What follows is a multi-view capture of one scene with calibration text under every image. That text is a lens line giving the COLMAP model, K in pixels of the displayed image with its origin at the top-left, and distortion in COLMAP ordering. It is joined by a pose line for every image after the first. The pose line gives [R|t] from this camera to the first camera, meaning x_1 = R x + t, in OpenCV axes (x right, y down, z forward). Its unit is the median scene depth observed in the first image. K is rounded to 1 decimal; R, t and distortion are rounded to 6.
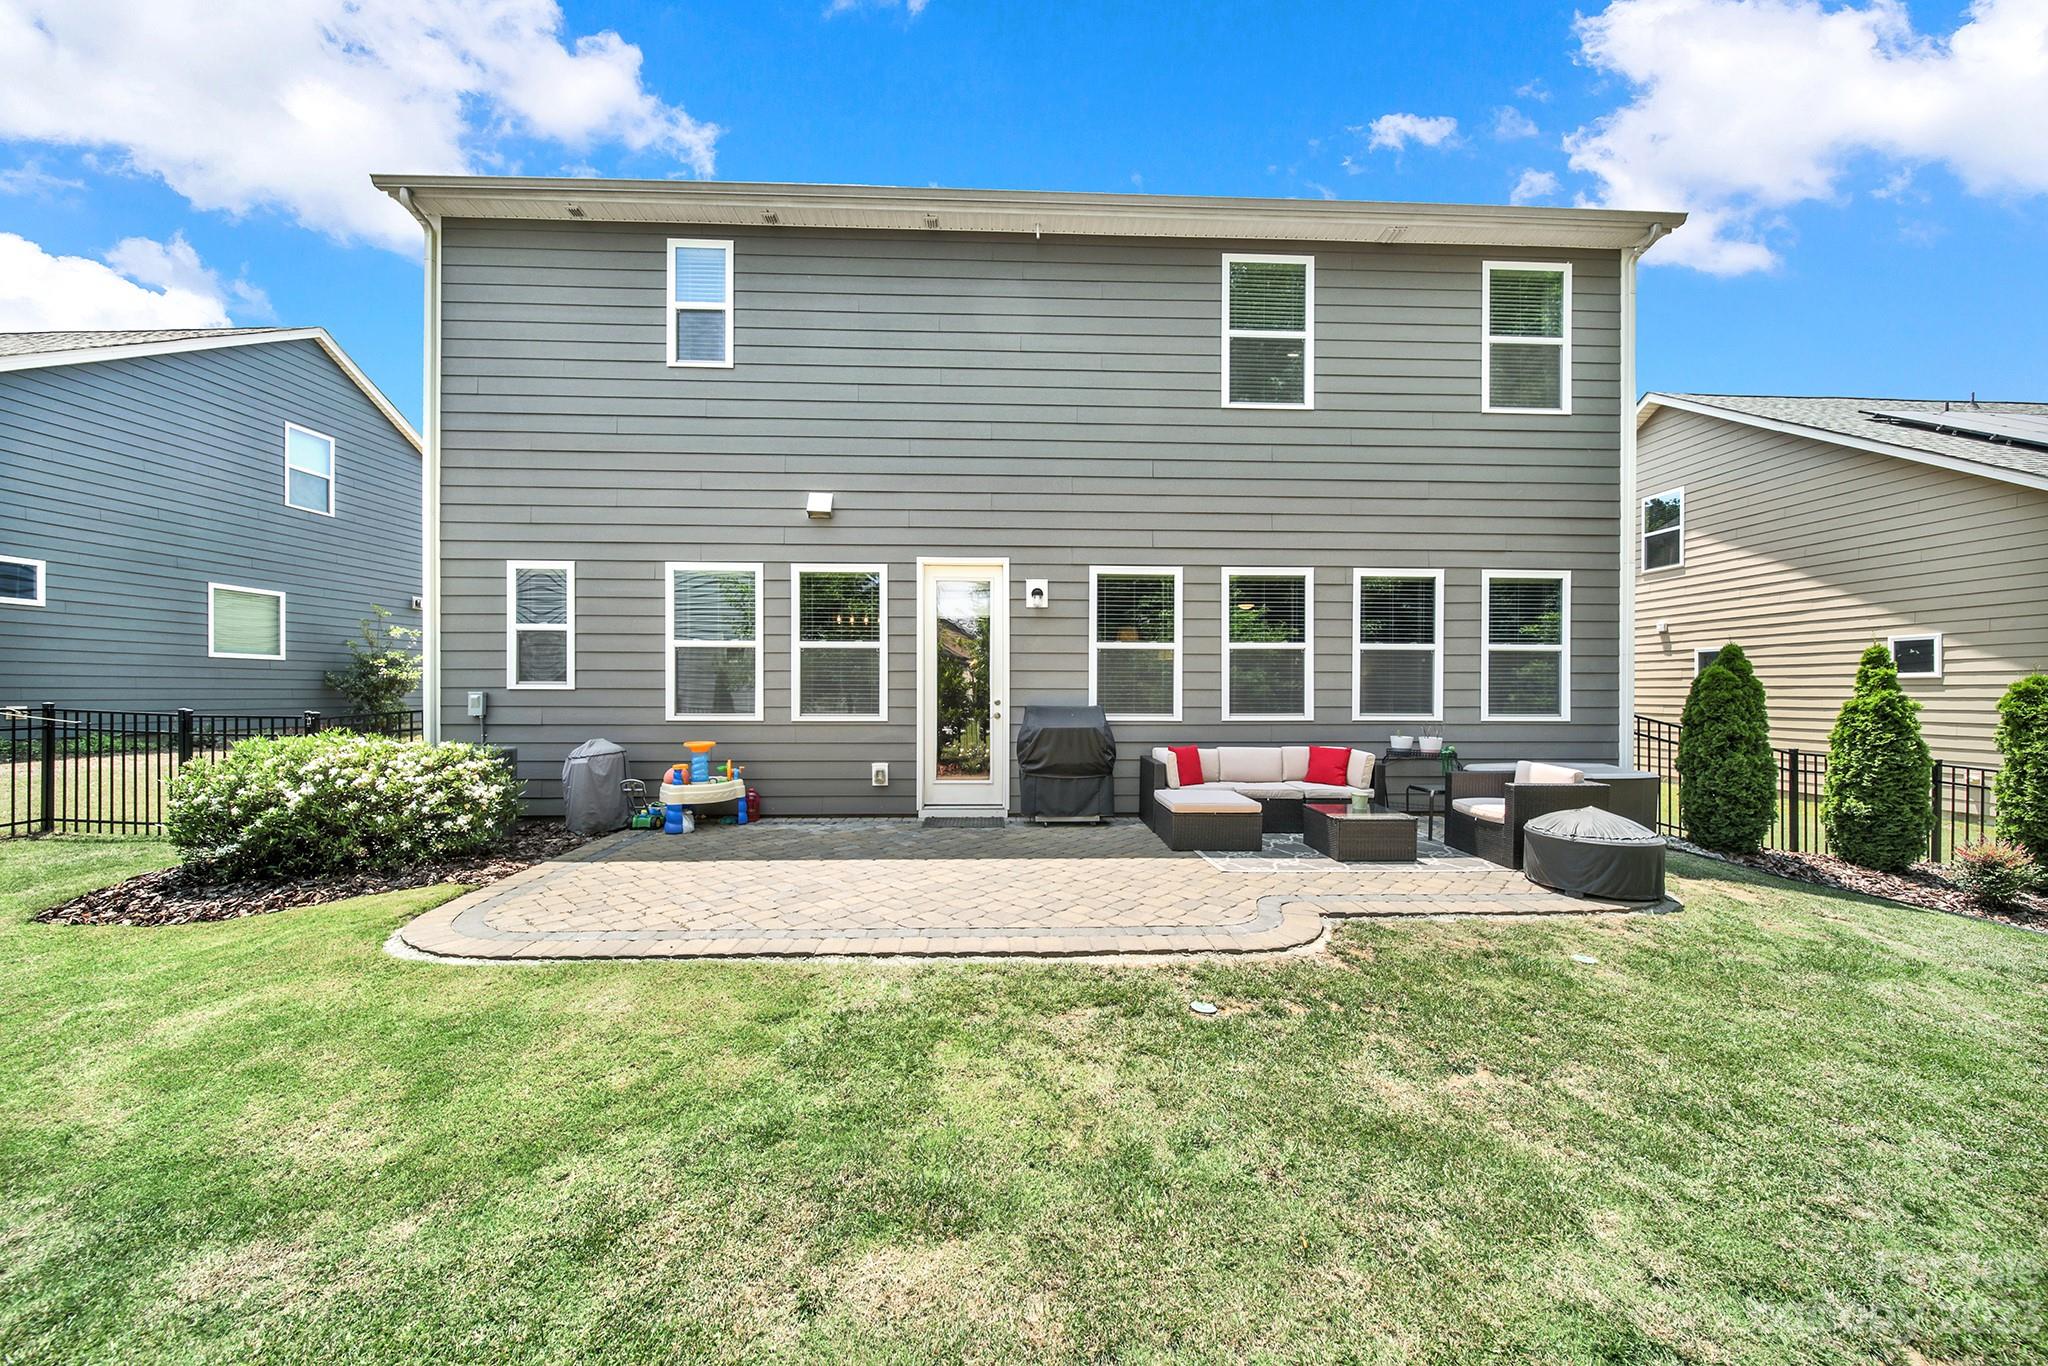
lens RADIAL K [[745.8, 0, 1026.1], [0, 745.8, 691.2], [0, 0, 1]] dist [-0.002042, -0.000189]
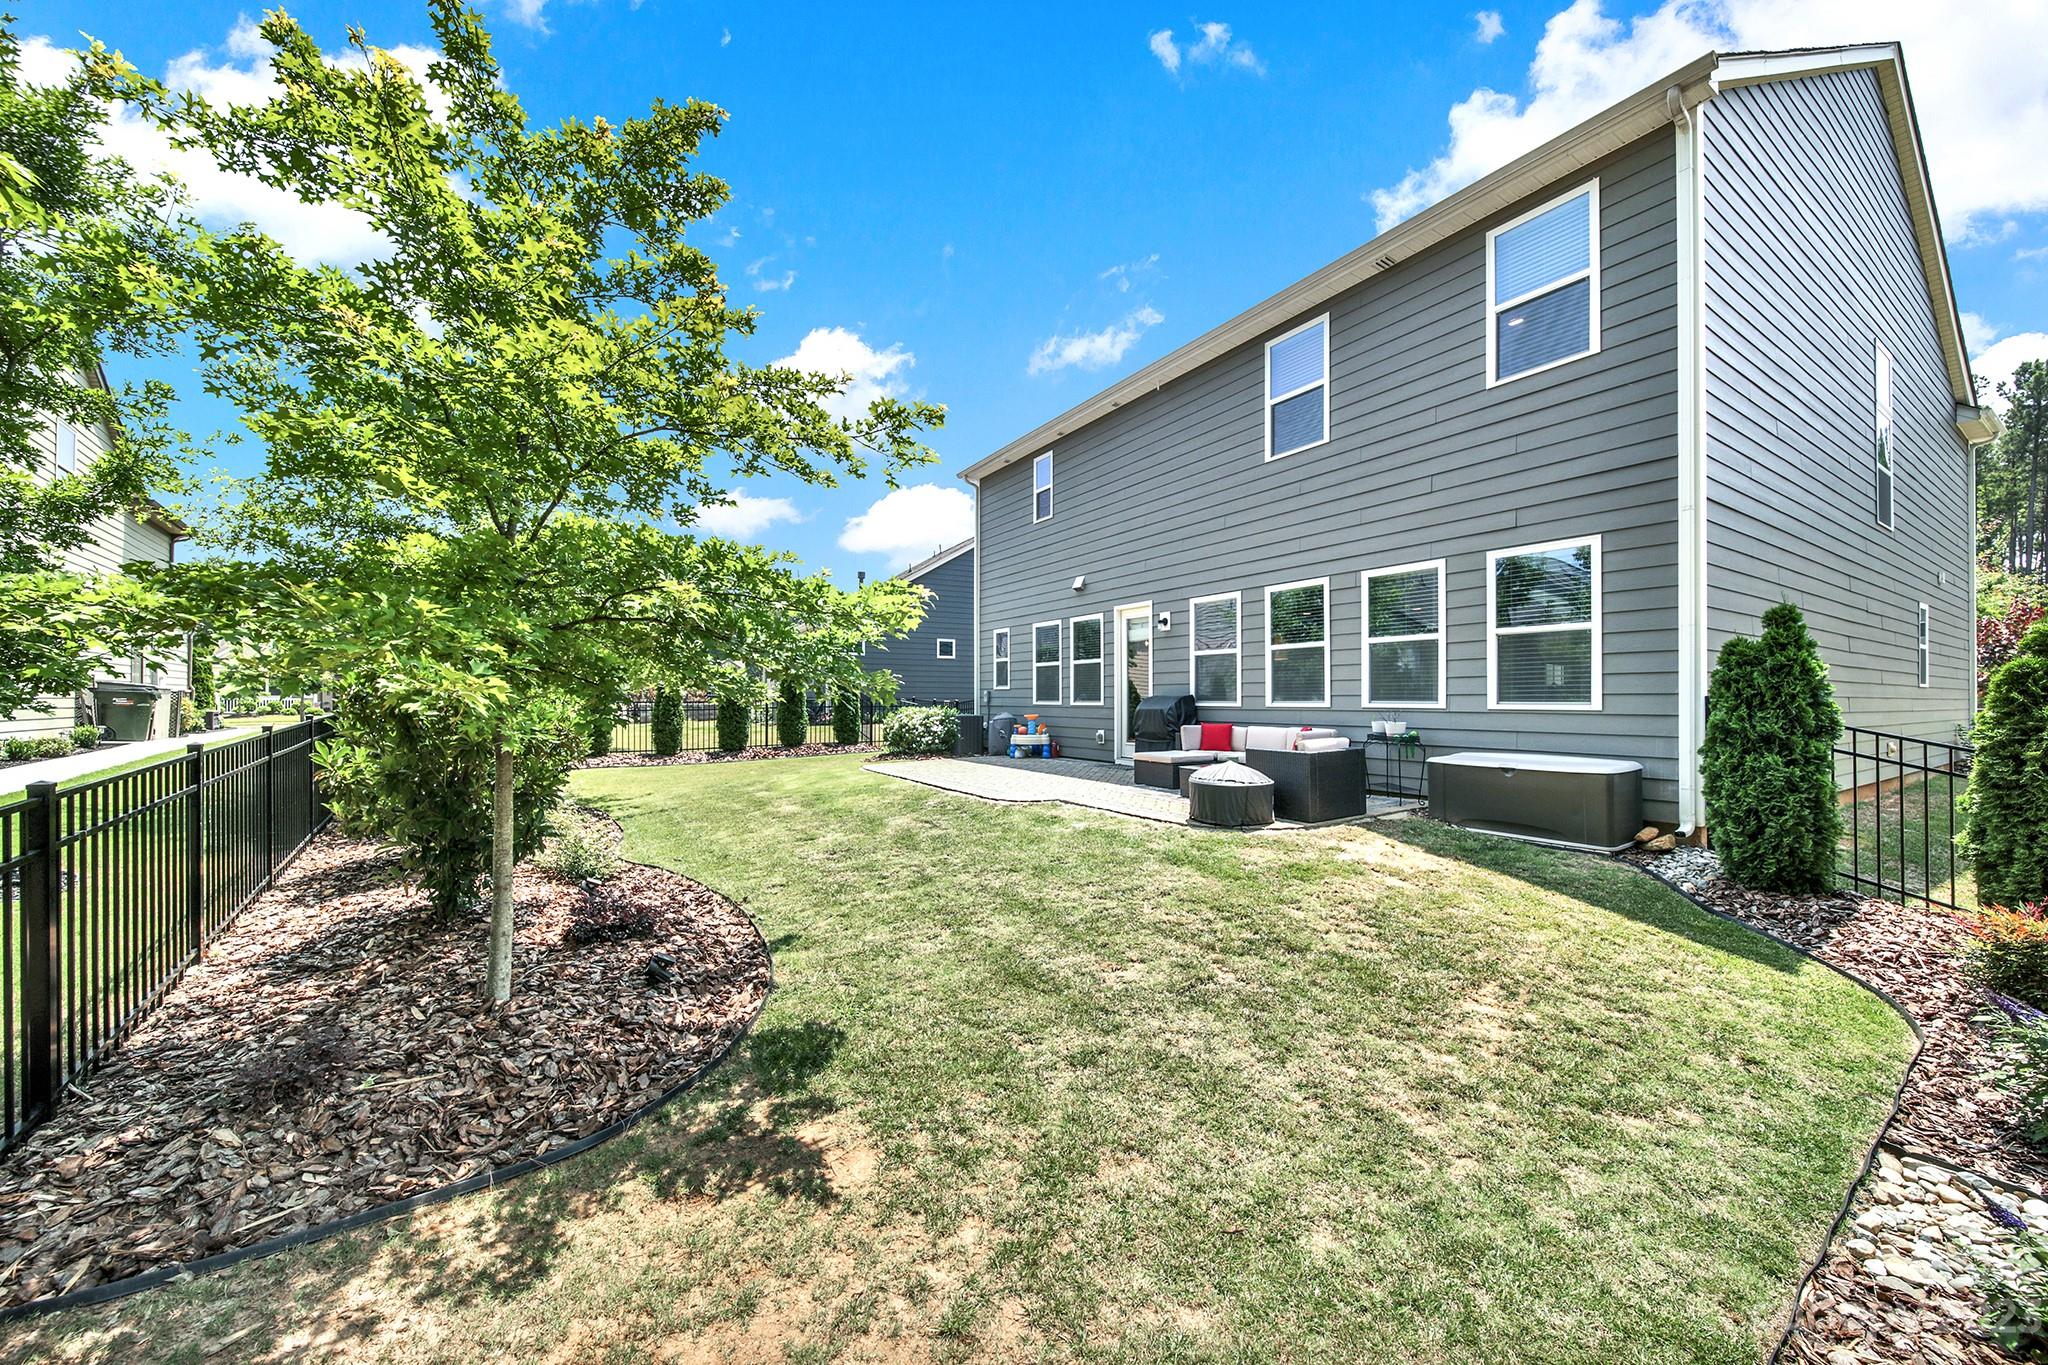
lens RADIAL K [[745.8, 0, 1026.1], [0, 745.8, 690.7], [0, 0, 1]] dist [-0.002042, -0.000189]
pose [[0.497136, -0.012066, -0.867589, 1.196556], [0.000641, 0.999908, -0.013539, 0.029854], [0.867673, 0.006174, 0.497098, 0.006395]]
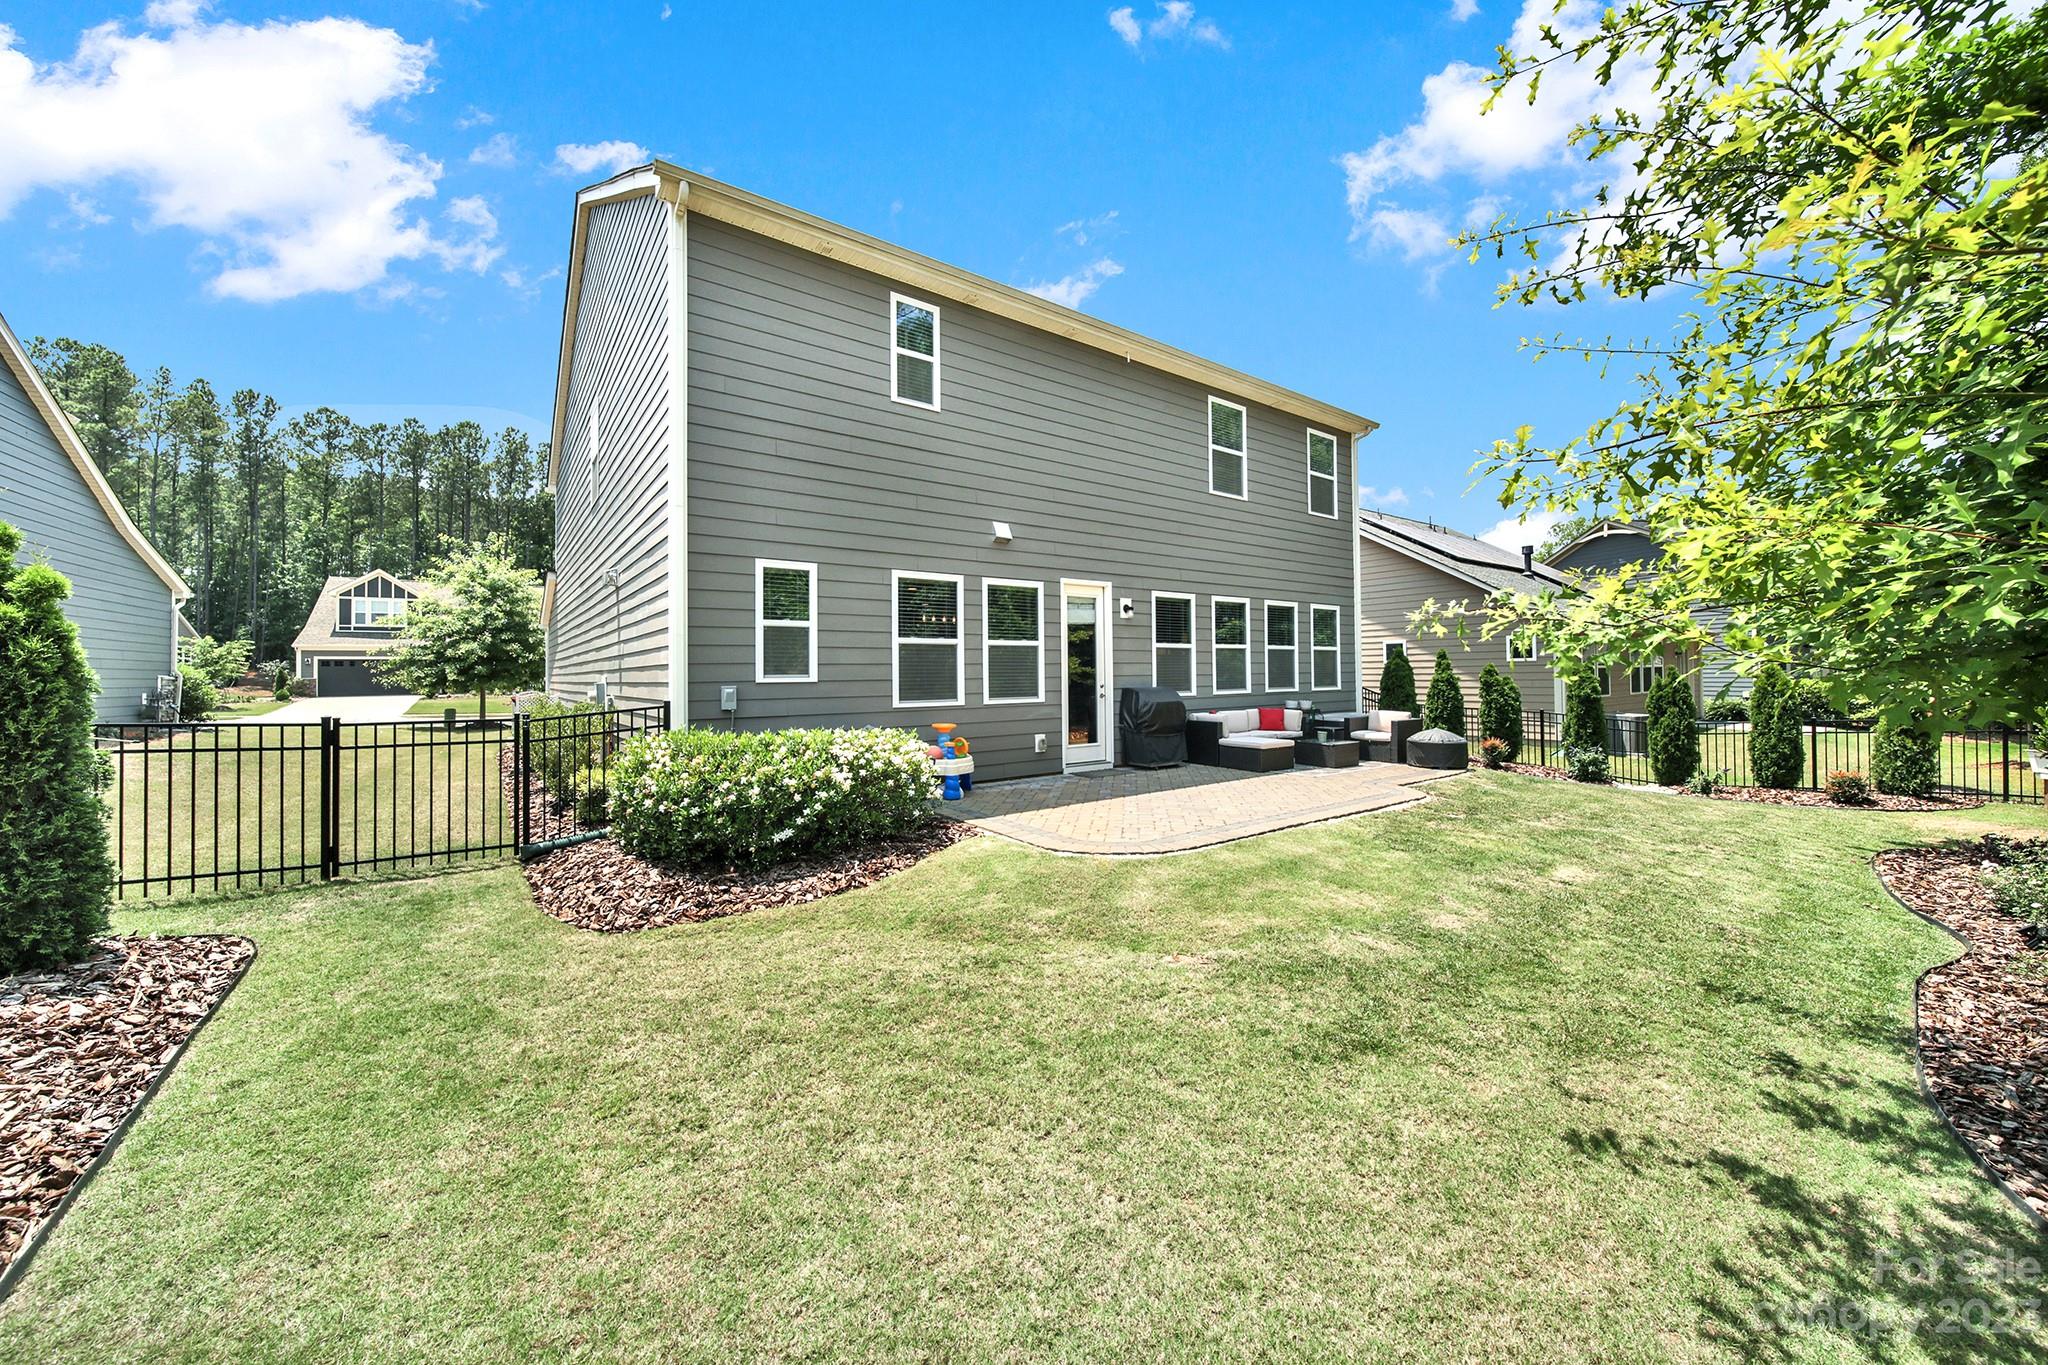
lens RADIAL K [[723.4, 0, 1023.1], [0, 723.4, 669.6], [0, 0, 1]] dist [-0.007870, -0.000093]
pose [[0.834466, -0.009641, 0.550975, -0.916176], [0.019187, 0.999749, -0.011566, -0.002624], [-0.550726, 0.020223, 0.834441, -0.036244]]
